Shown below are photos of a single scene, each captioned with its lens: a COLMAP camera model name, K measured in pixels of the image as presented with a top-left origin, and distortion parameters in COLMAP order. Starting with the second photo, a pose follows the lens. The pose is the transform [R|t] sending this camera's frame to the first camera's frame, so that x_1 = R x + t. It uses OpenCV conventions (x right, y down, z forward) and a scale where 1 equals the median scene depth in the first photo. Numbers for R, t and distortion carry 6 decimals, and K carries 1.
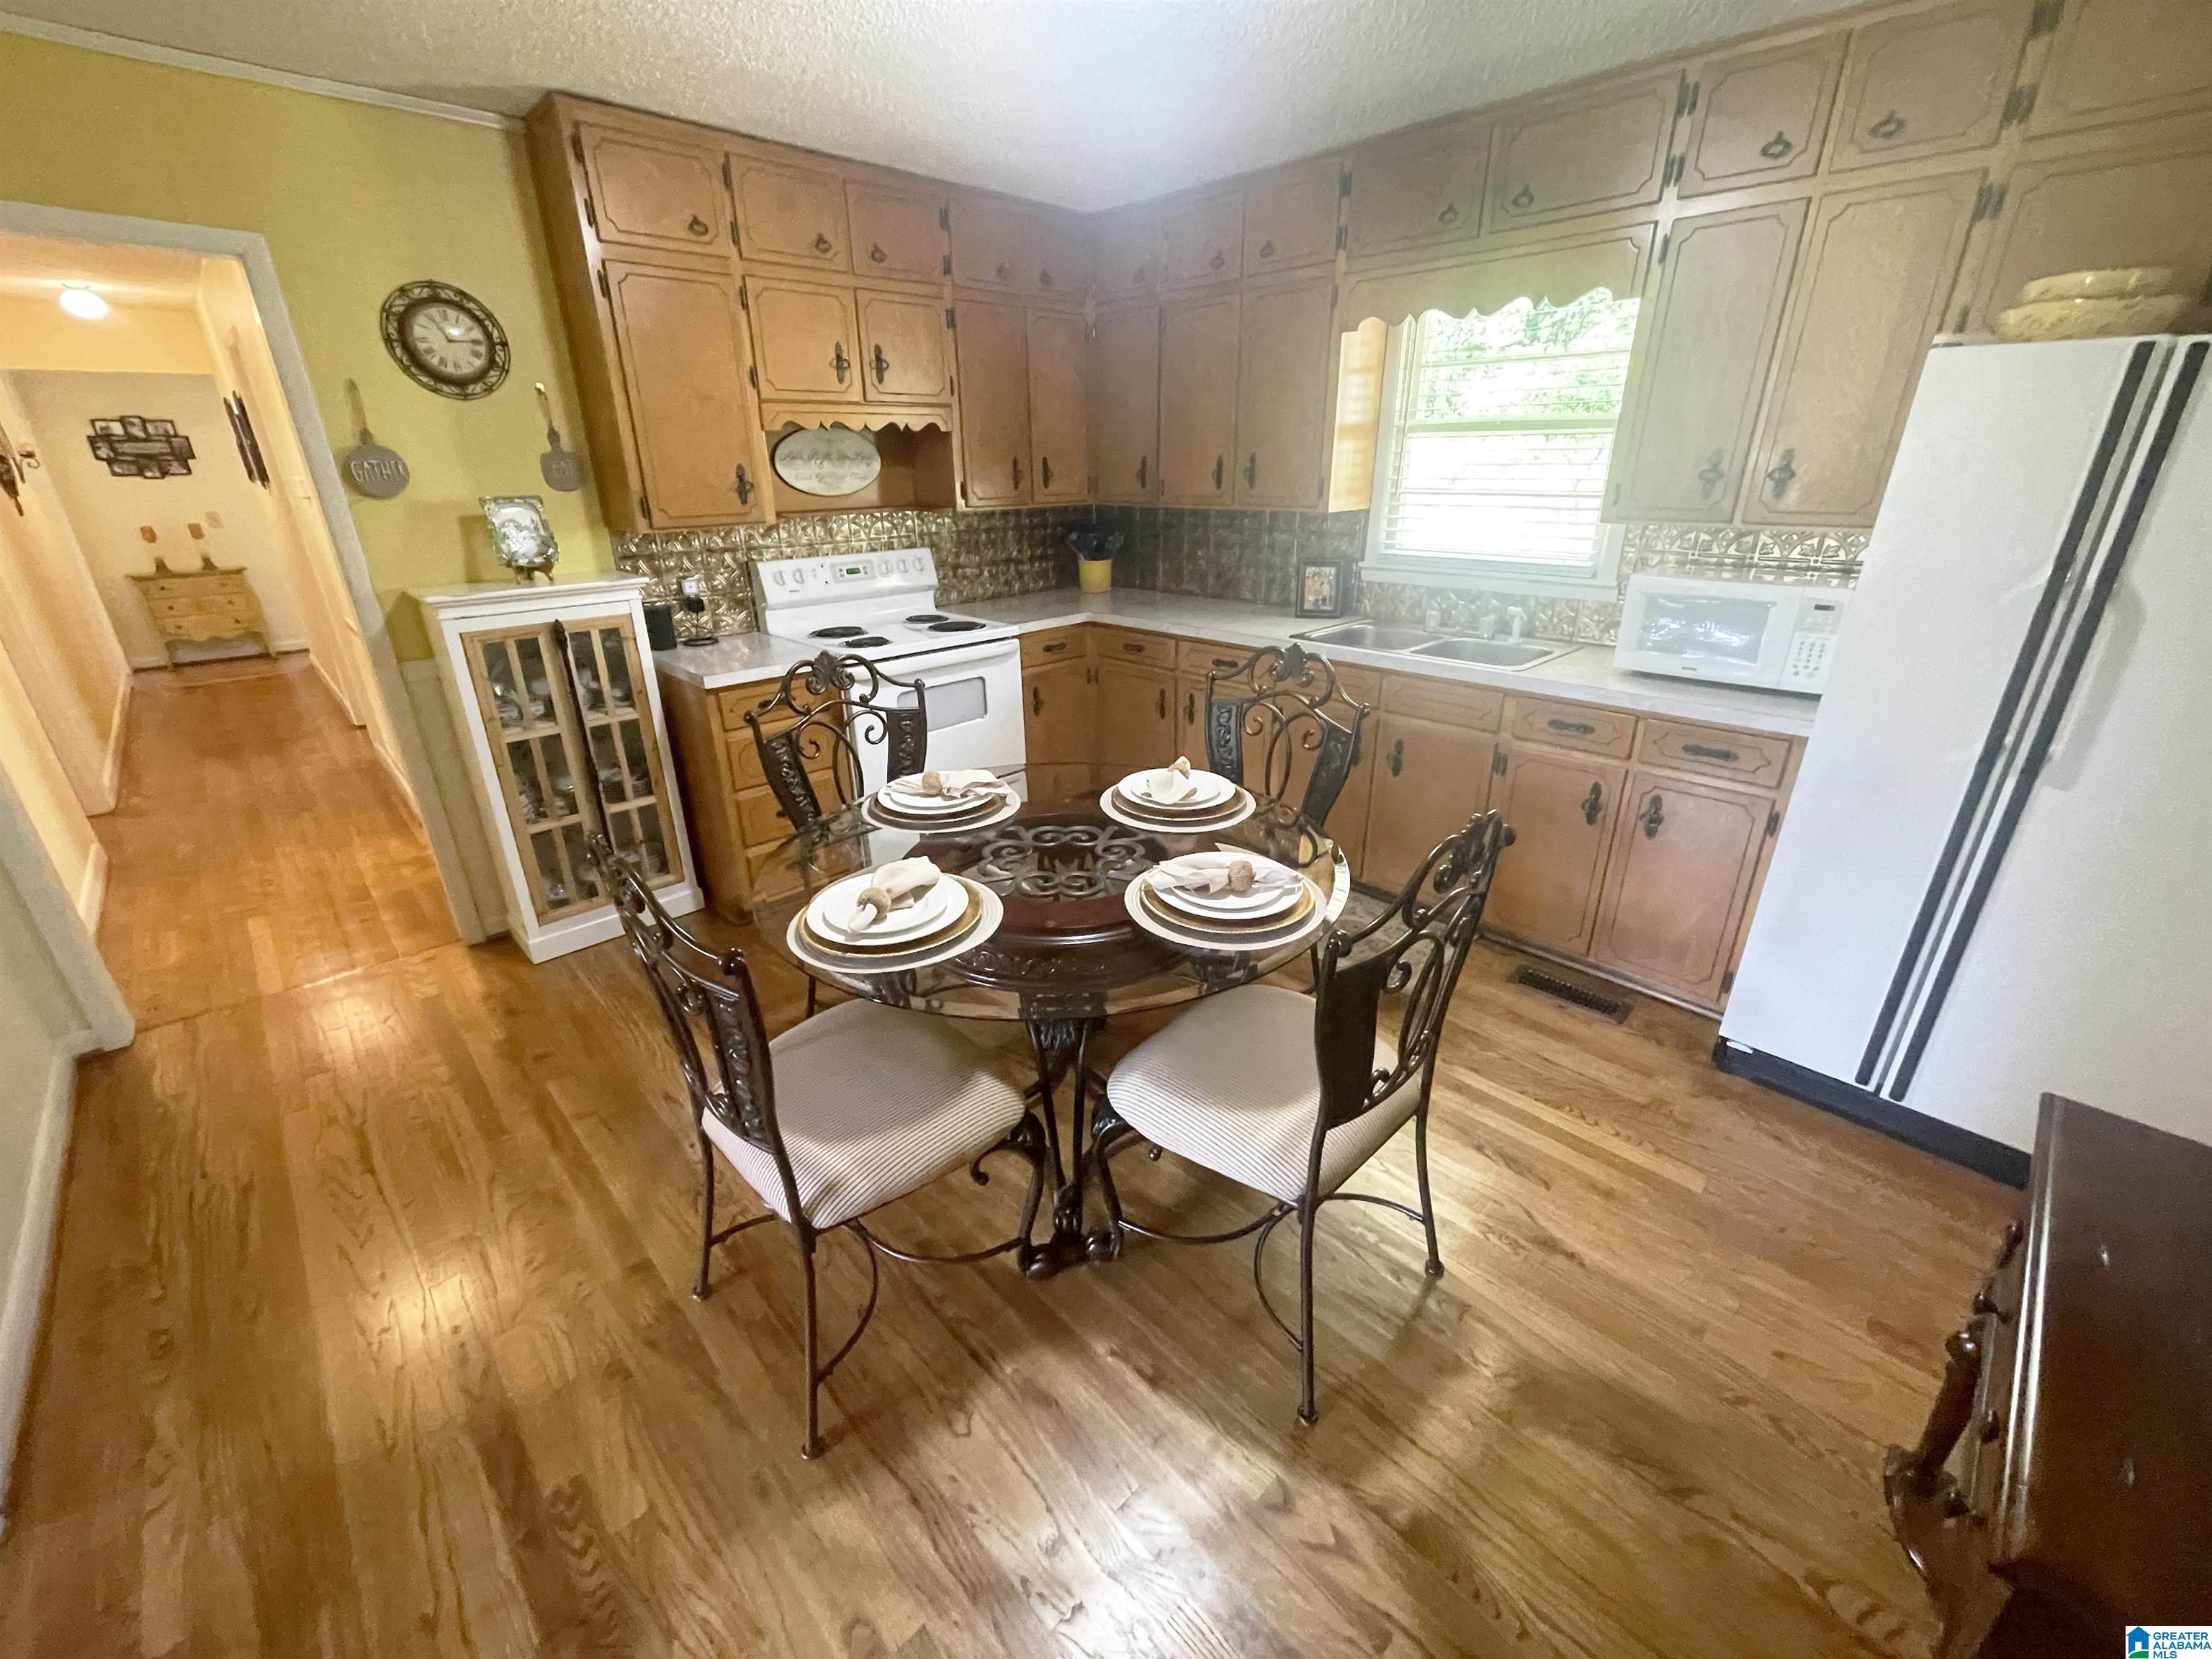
lens RADIAL K [[905.6, 0, 1104.9], [0, 905.6, 836.7], [0, 0, 1]] dist [-0.001091, 0.001043]
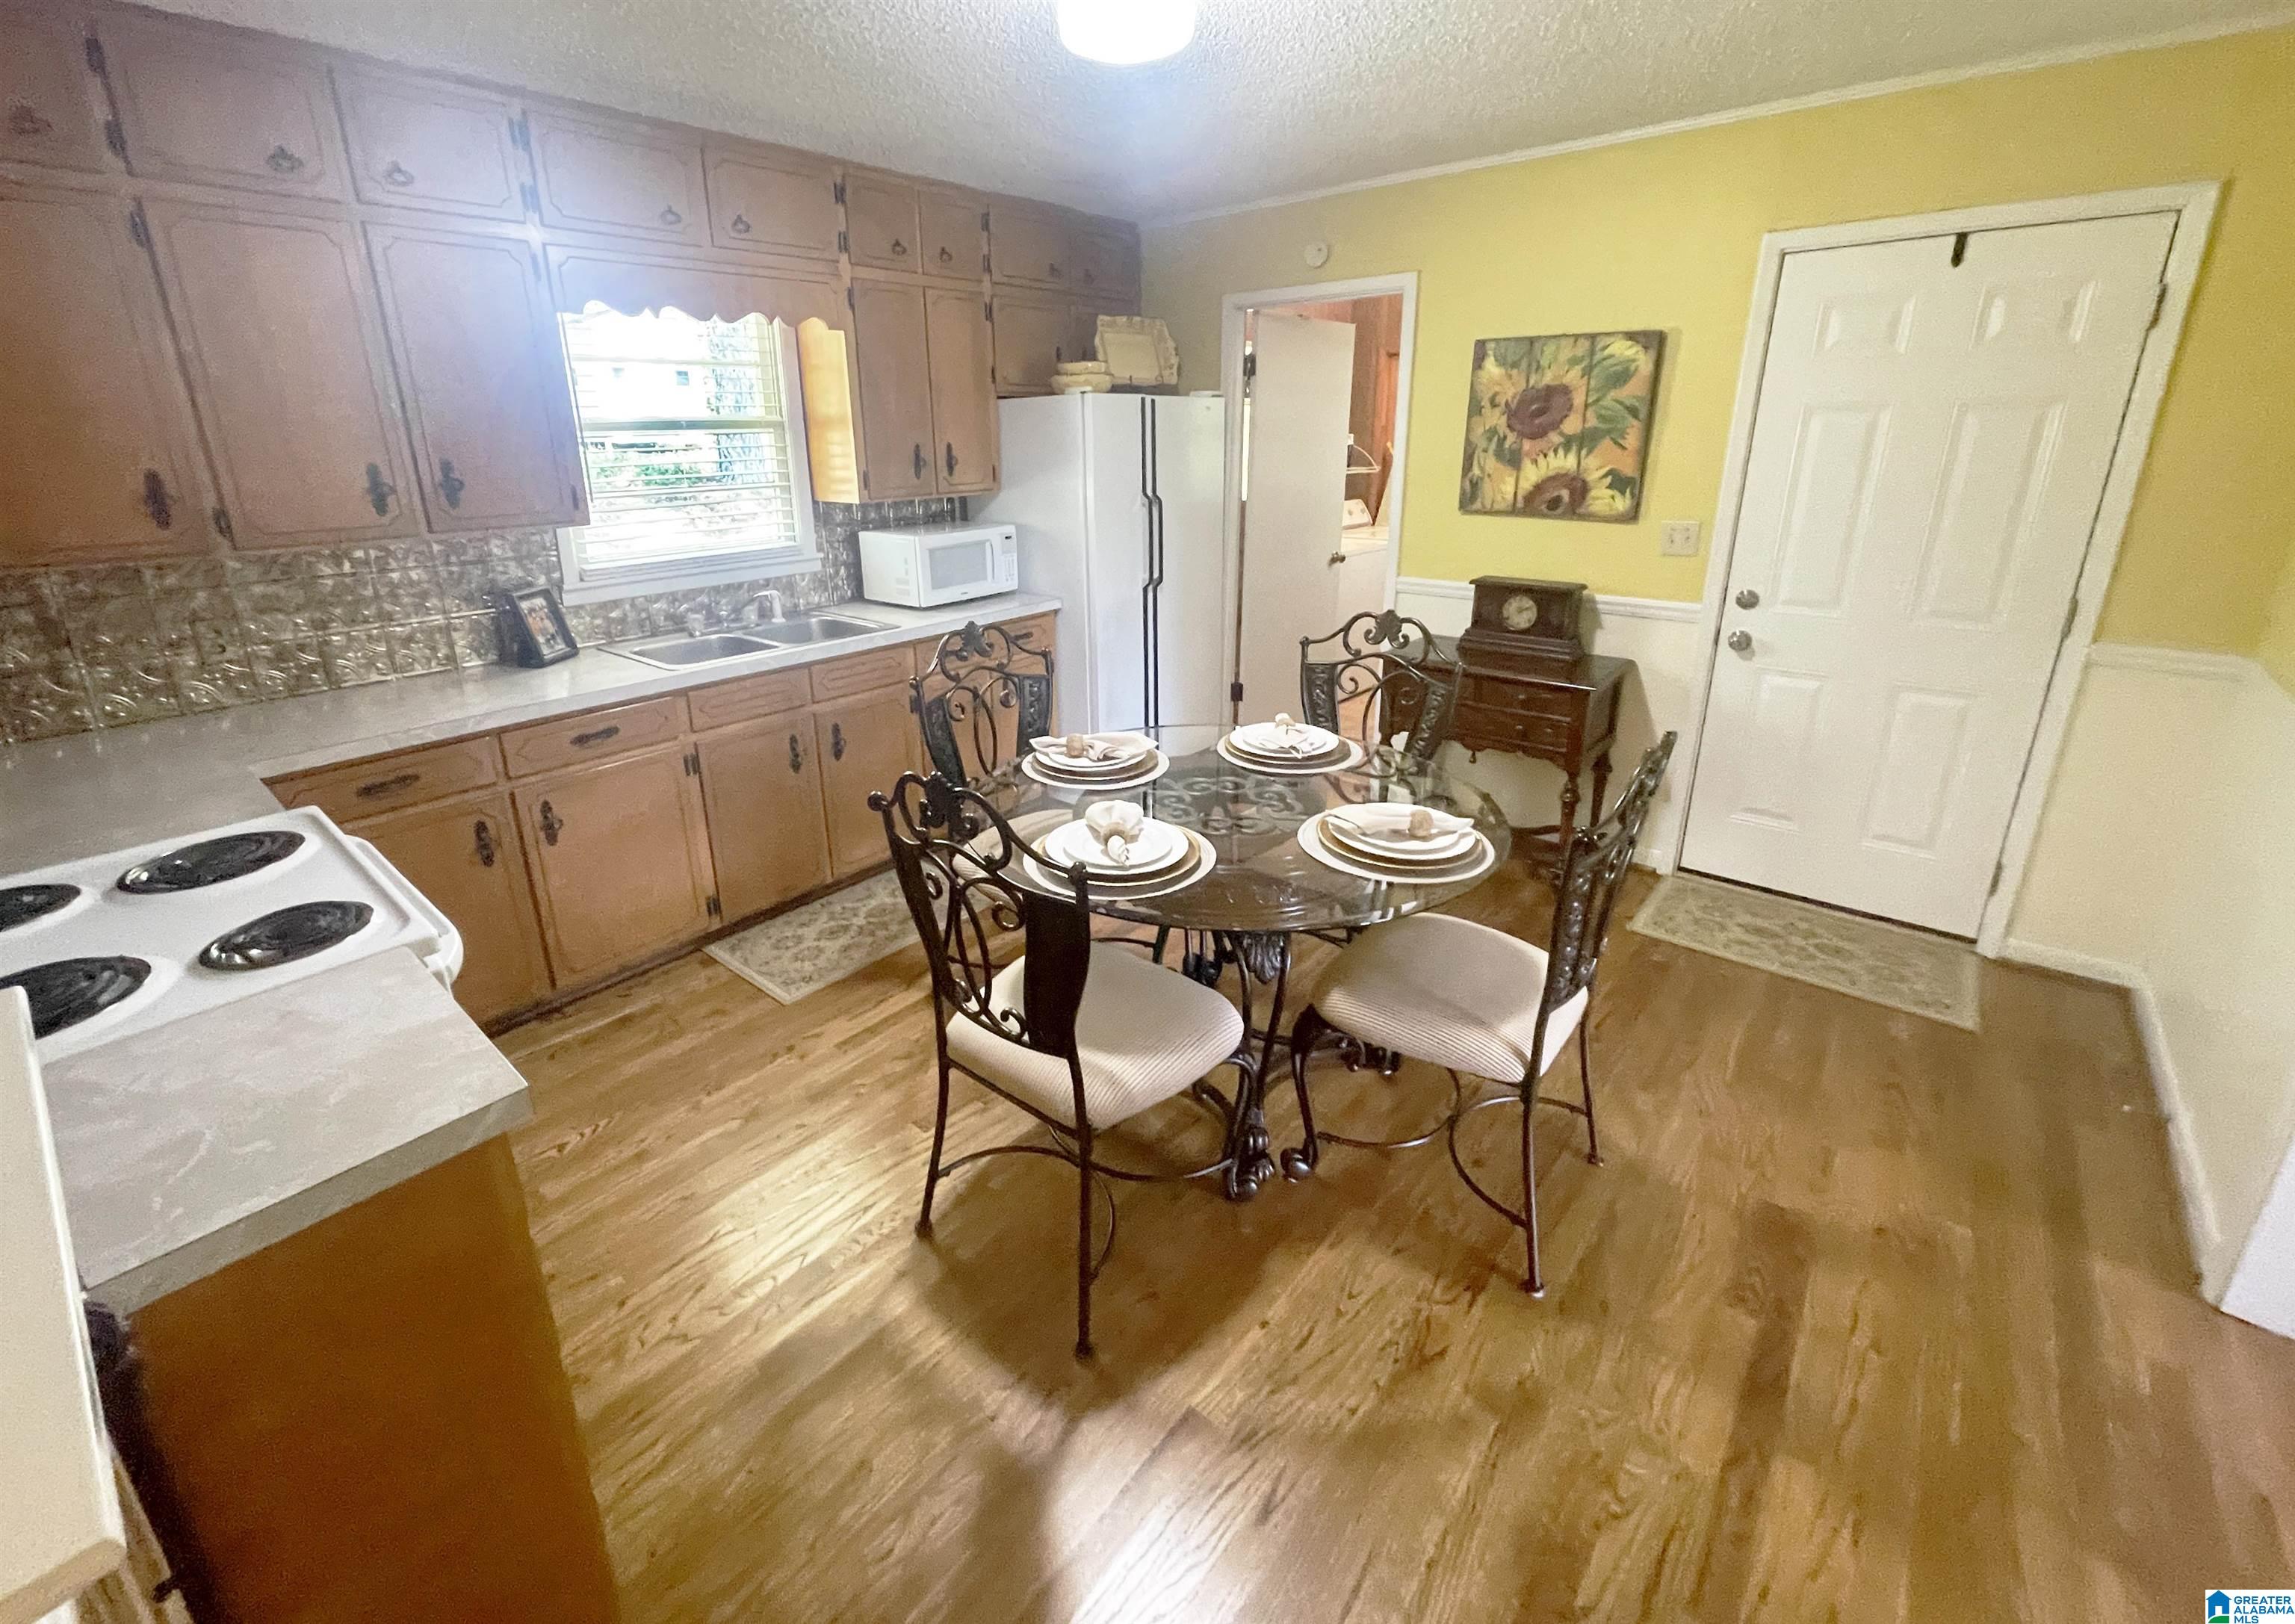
lens RADIAL K [[969.1, 0, 1114.5], [0, 969.1, 724.1], [0, 0, 1]] dist [-0.011697, 0.000024]
pose [[-0.096114, -0.265639, 0.959270, -0.657816], [0.407655, 0.868695, 0.281402, -0.256945], [-0.908064, 0.418098, 0.024796, 0.637145]]
